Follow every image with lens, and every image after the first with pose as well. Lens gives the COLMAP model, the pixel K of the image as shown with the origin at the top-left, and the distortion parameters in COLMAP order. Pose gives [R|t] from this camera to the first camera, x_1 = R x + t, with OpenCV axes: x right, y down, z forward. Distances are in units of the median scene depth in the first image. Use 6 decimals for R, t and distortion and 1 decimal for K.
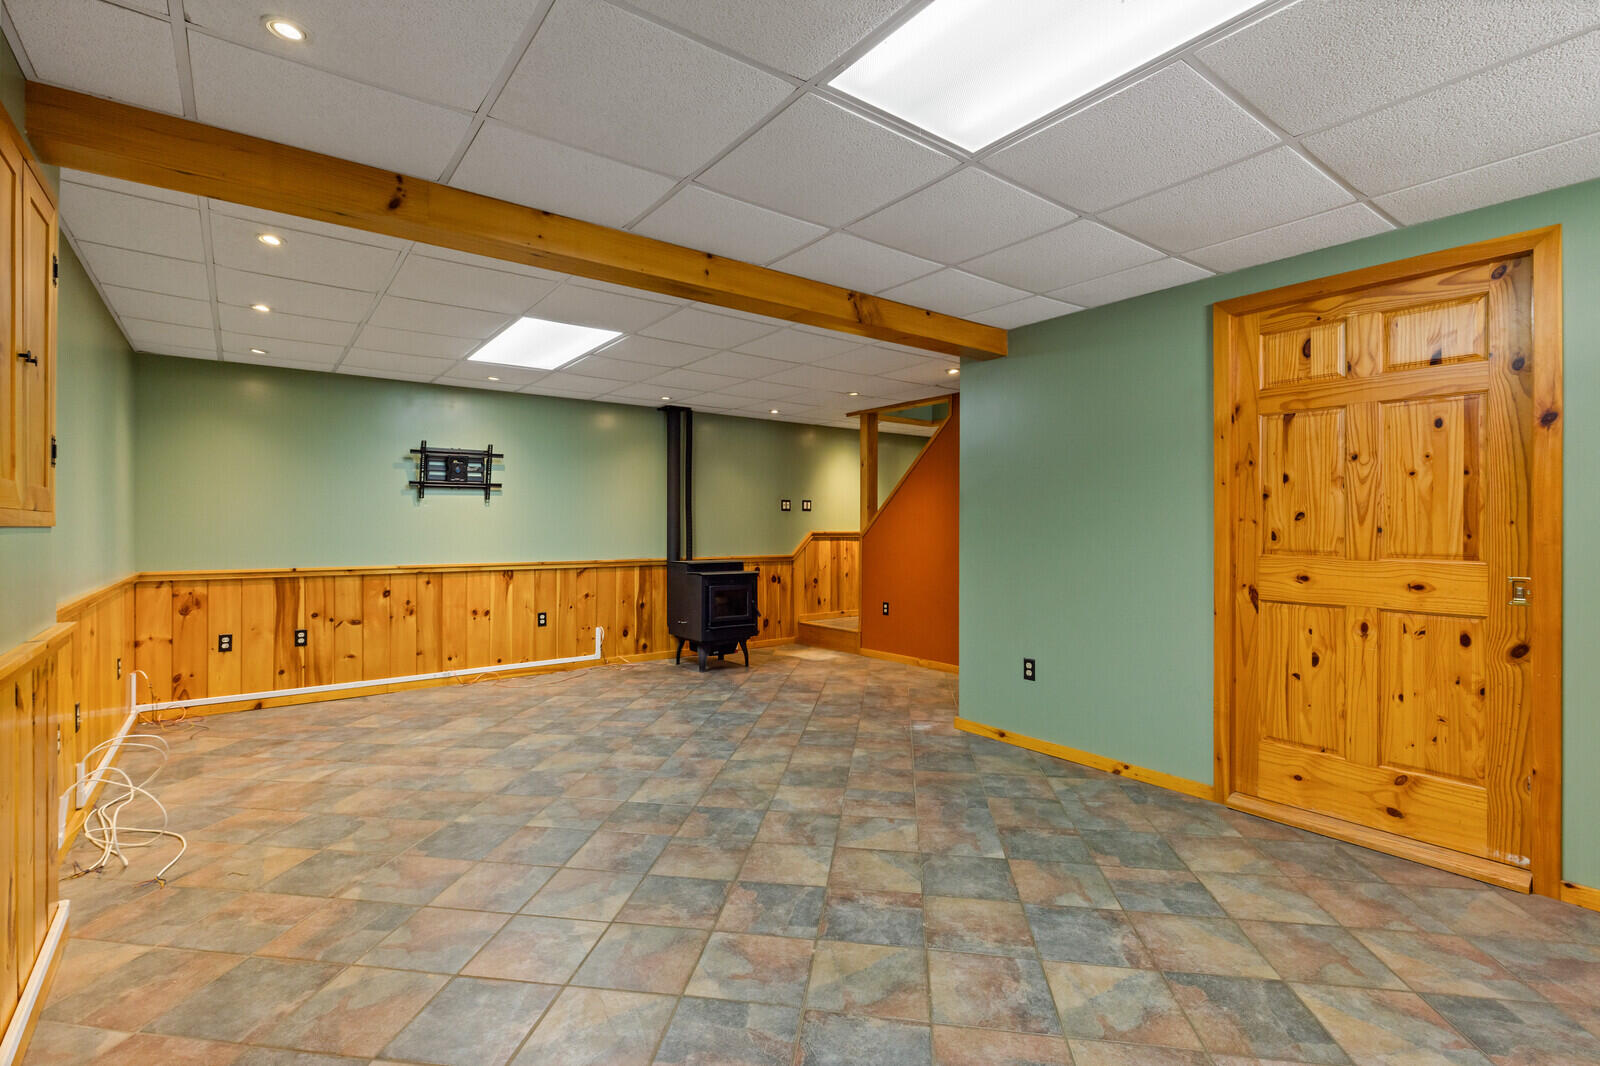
lens RADIAL K [[735.9, 0, 791.0], [0, 735.9, 530.7], [0, 0, 1]] dist [-0.000849, -0.000898]
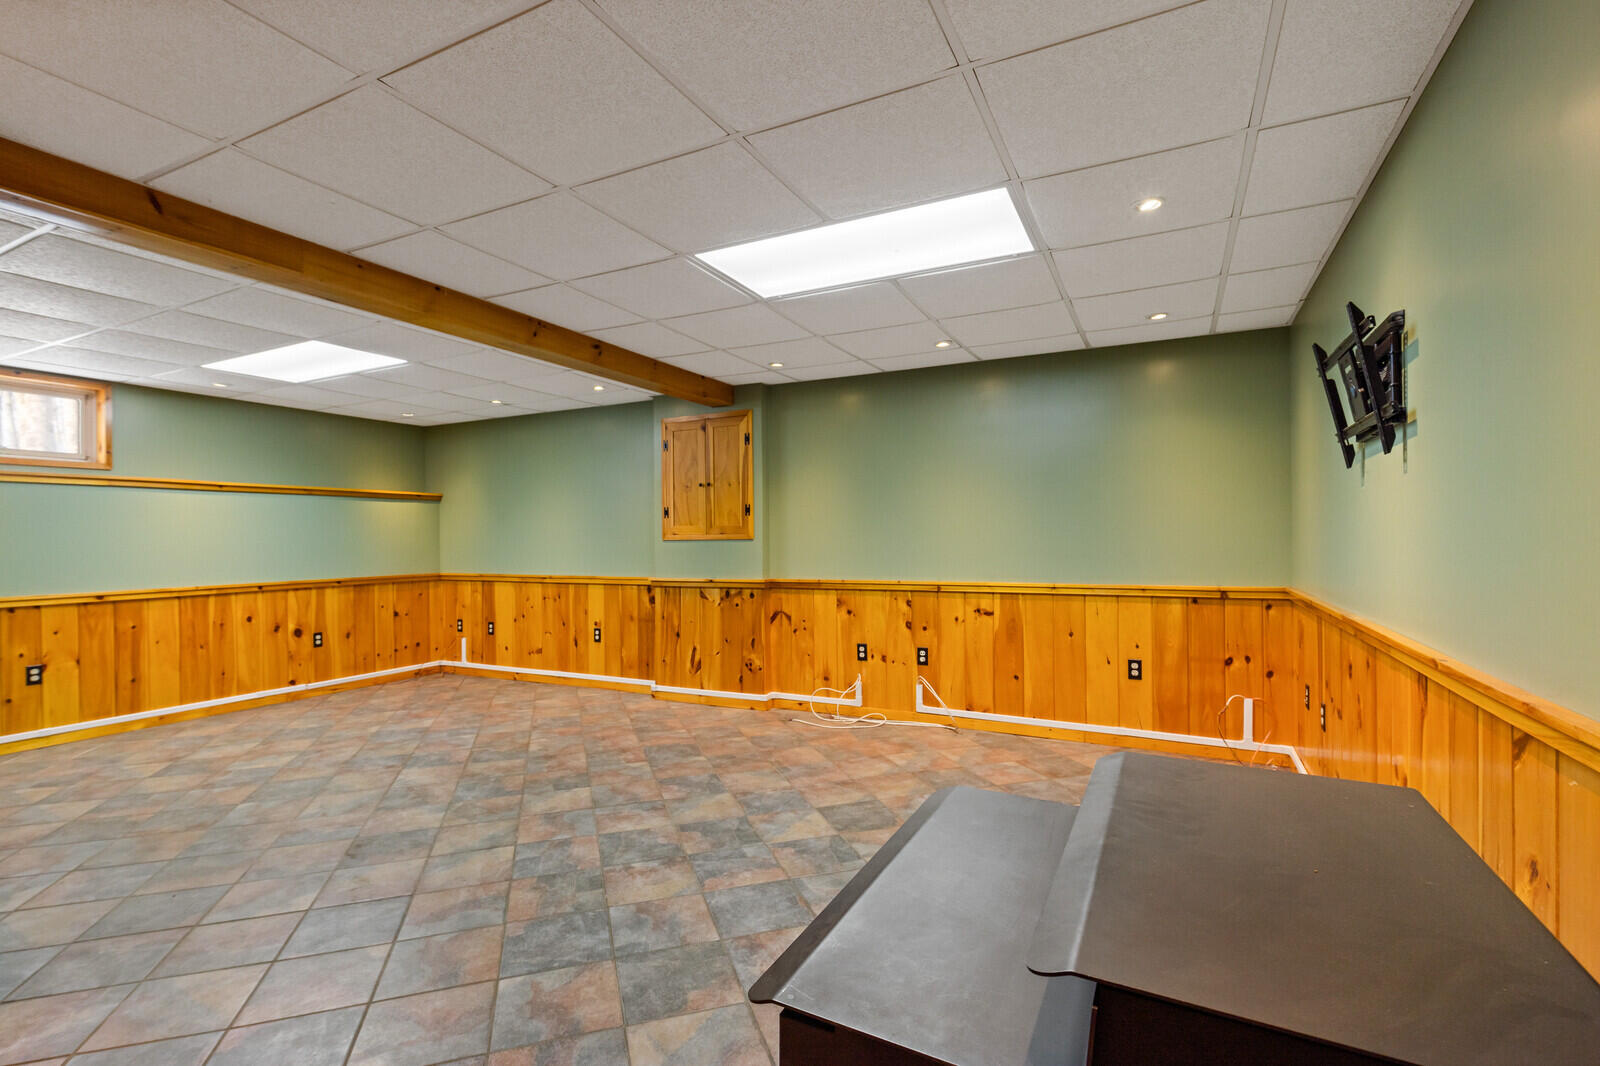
lens RADIAL K [[735.9, 0, 793.4], [0, 735.9, 535.6], [0, 0, 1]] dist [-0.000849, -0.000898]
pose [[-0.897369, 0.007841, -0.441211, -0.009872], [0.008413, 0.999964, 0.000660, -0.012378], [0.441200, -0.003120, -0.897403, 2.223242]]
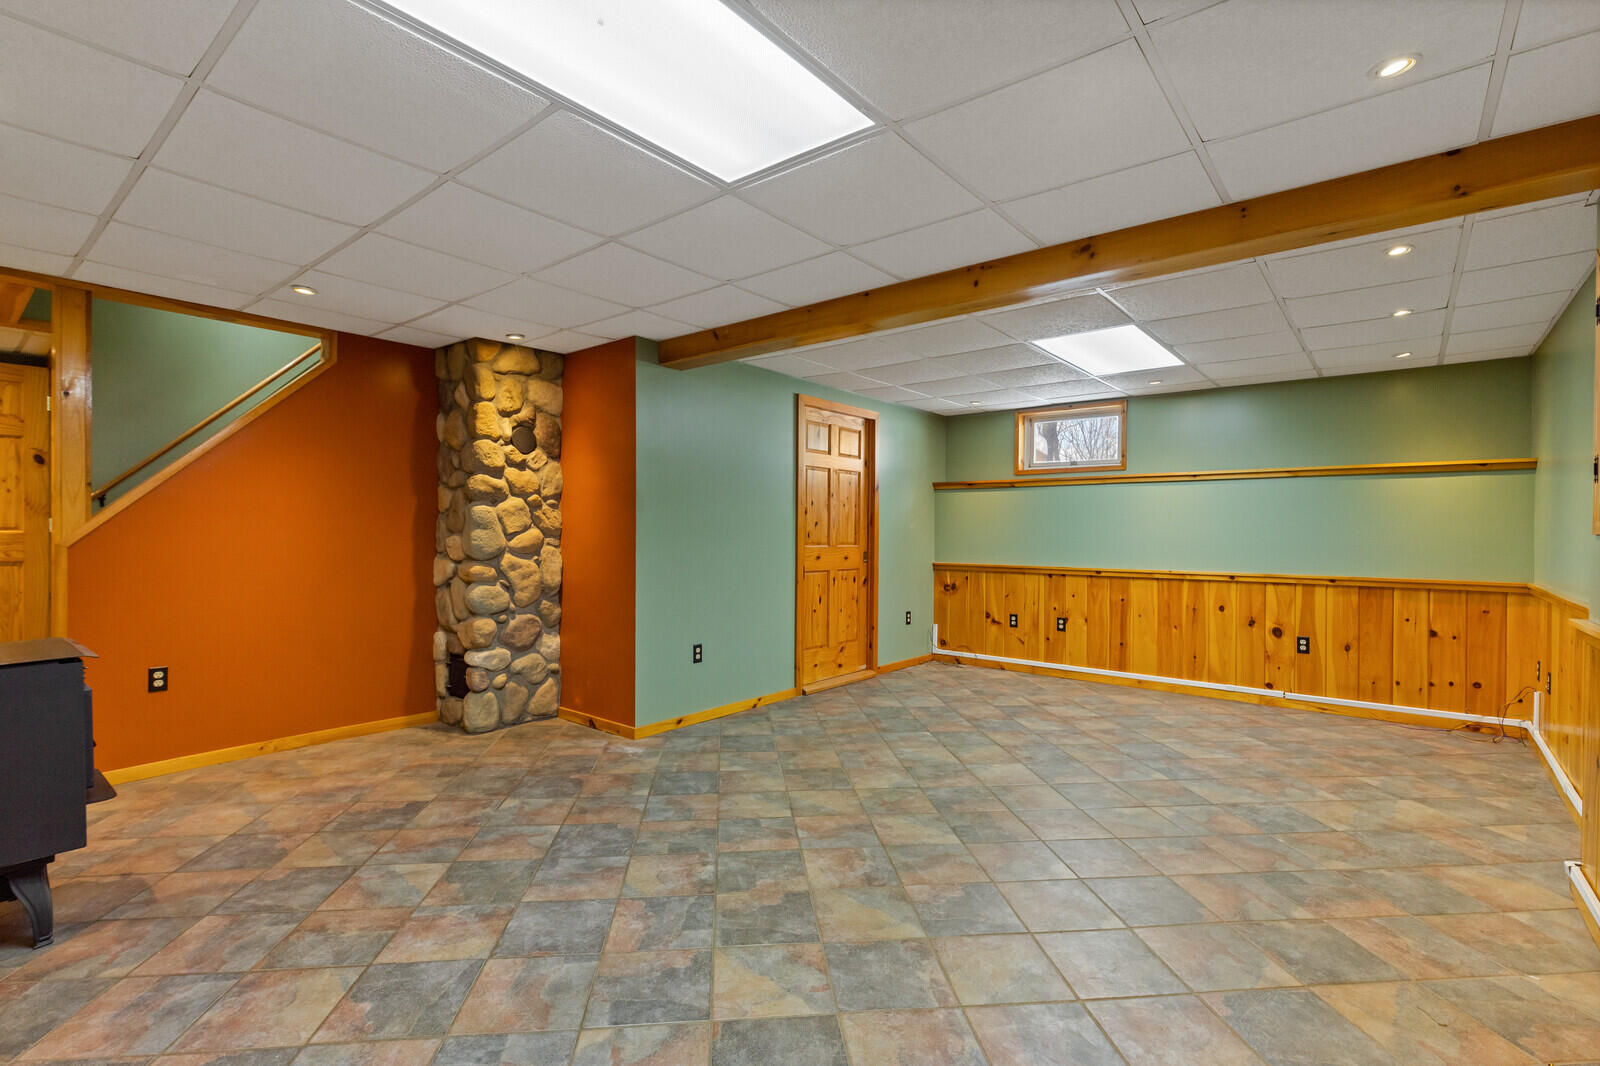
lens RADIAL K [[735.9, 0, 798.1], [0, 735.9, 533.3], [0, 0, 1]] dist [-0.000849, -0.000898]
pose [[-0.244483, -0.006033, 0.969635, -1.061454], [-0.003201, 0.999980, 0.005415, -0.006057], [-0.969648, -0.001780, -0.244498, 1.458391]]
